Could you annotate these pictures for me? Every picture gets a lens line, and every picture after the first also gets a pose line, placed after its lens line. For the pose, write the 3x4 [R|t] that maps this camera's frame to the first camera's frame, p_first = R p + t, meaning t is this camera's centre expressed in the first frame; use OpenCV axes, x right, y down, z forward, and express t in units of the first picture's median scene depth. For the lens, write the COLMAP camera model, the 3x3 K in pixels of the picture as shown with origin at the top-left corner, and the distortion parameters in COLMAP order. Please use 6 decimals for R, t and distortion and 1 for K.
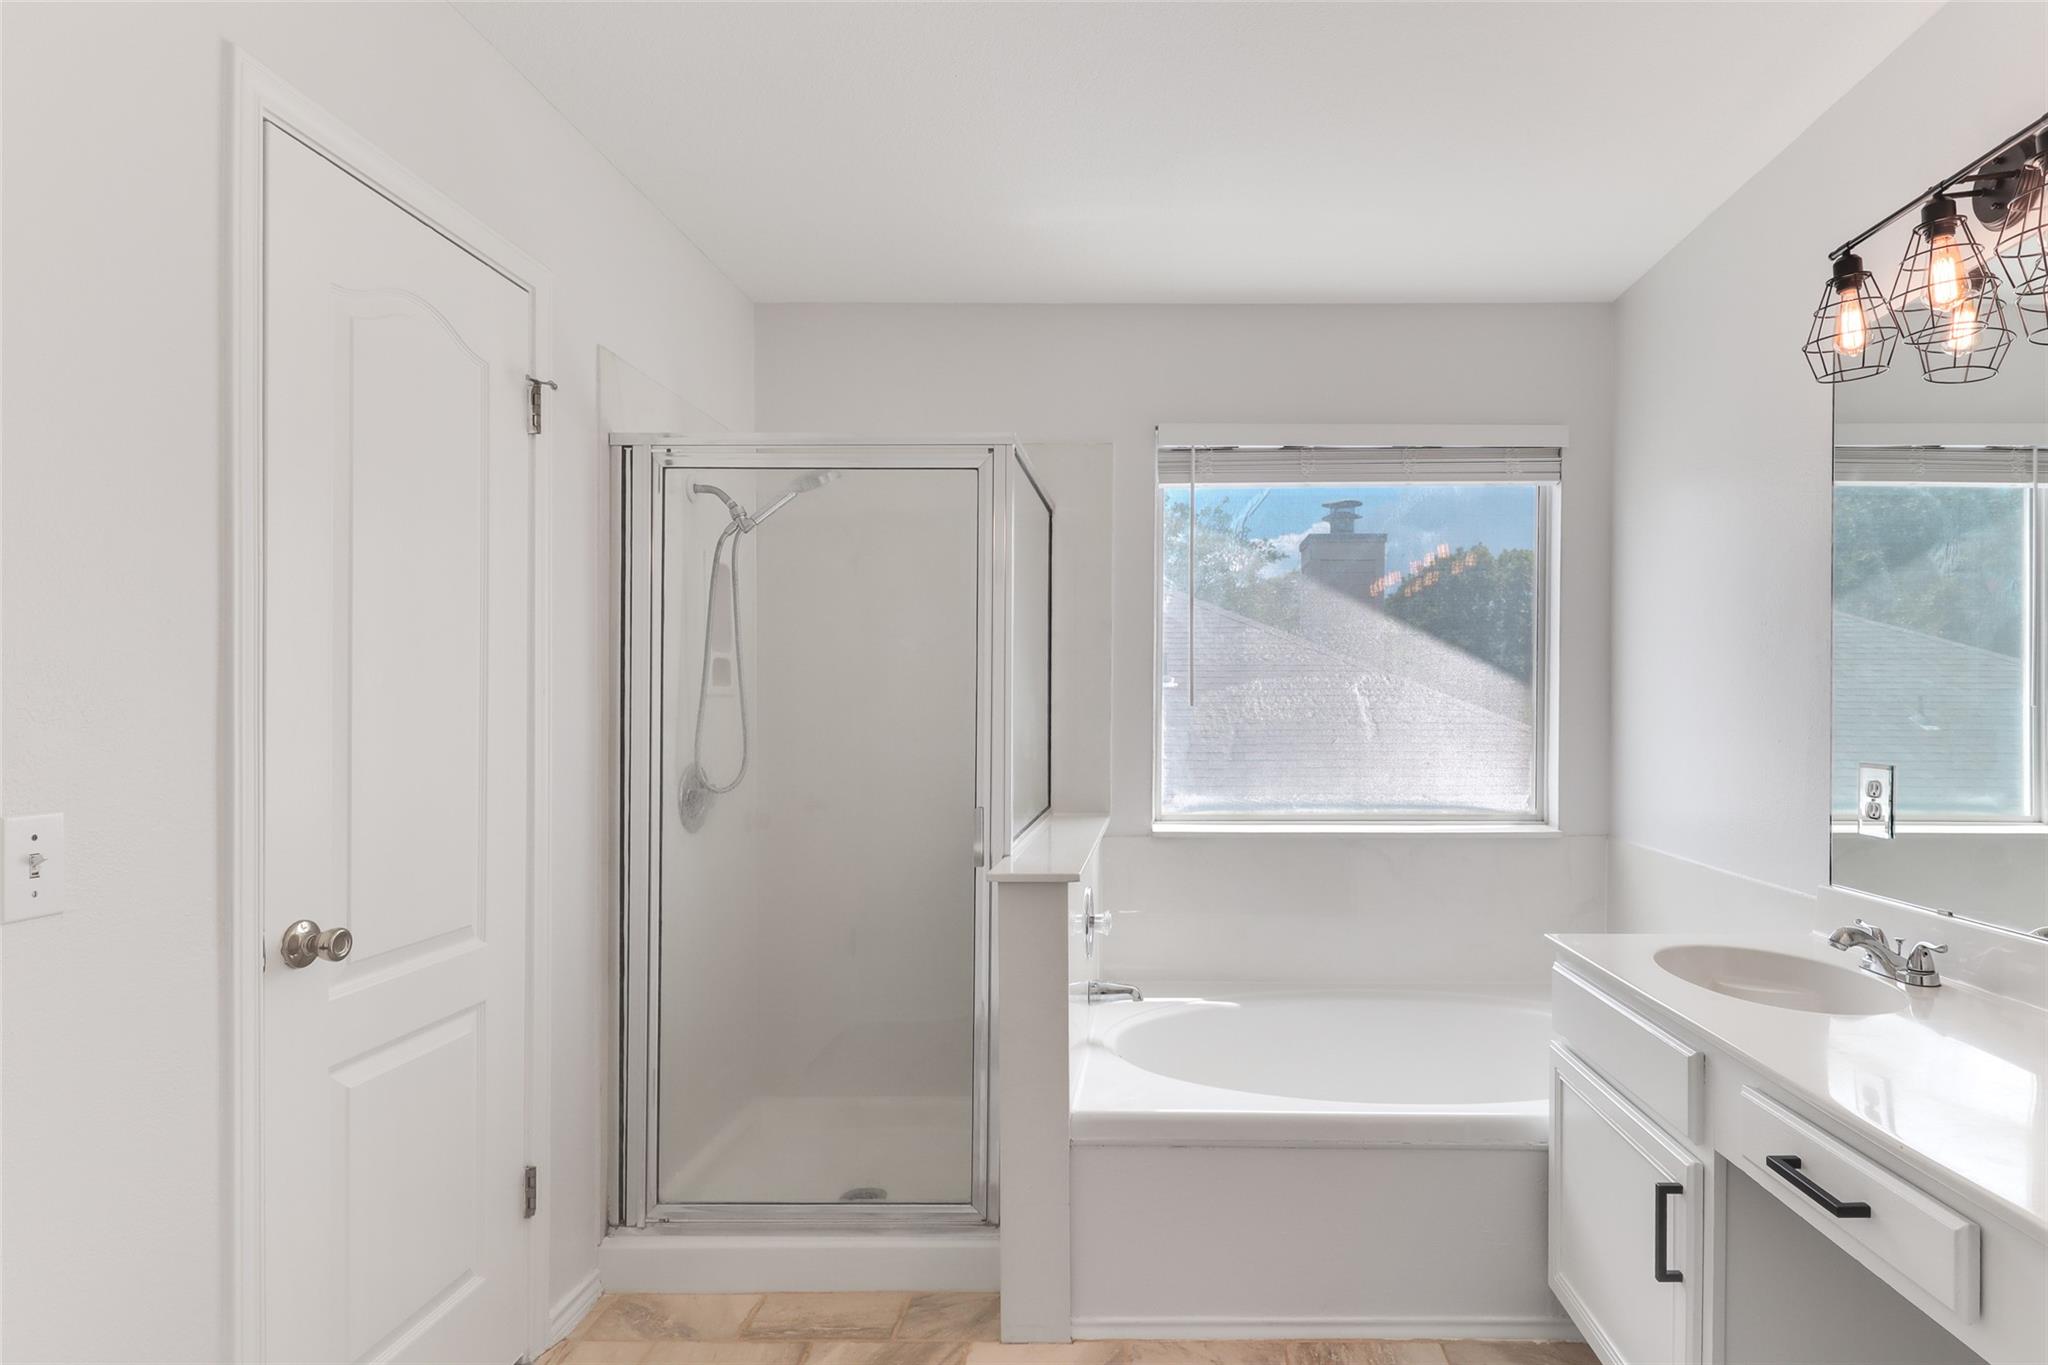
lens RADIAL K [[1076.6, 0, 1021.3], [0, 1076.6, 731.5], [0, 0, 1]] dist [0.010037, -0.009623]
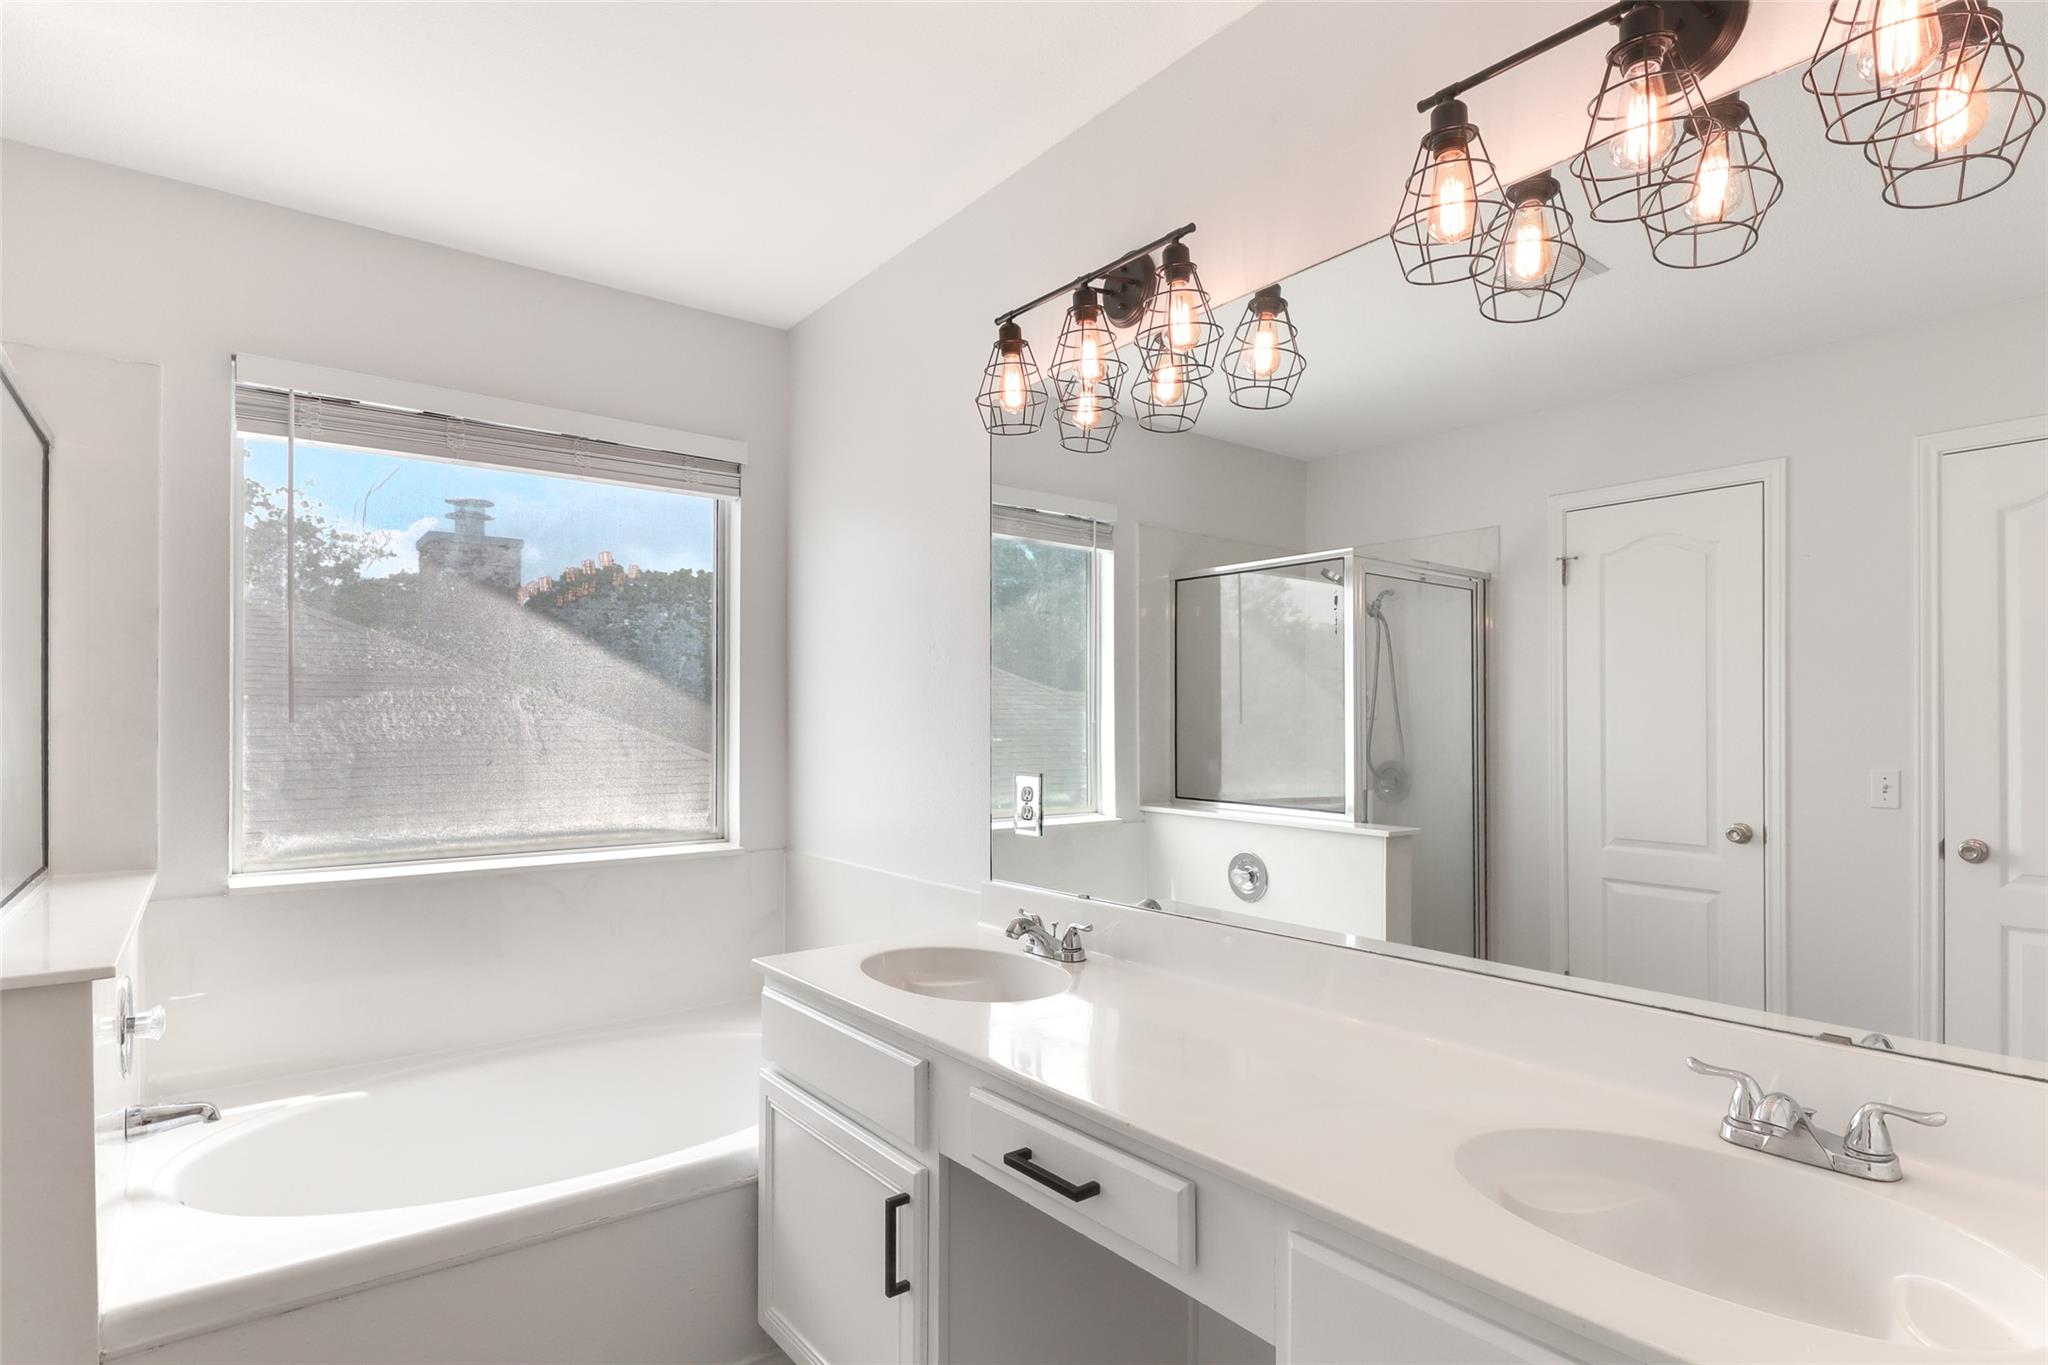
lens RADIAL K [[1076.6, 0, 1021.3], [0, 1076.6, 731.5], [0, 0, 1]] dist [0.010037, -0.009623]
pose [[0.719801, -0.005020, 0.694163, -0.010503], [0.016256, 0.999822, -0.009626, -0.002306], [-0.693991, 0.018214, 0.719754, 0.164598]]
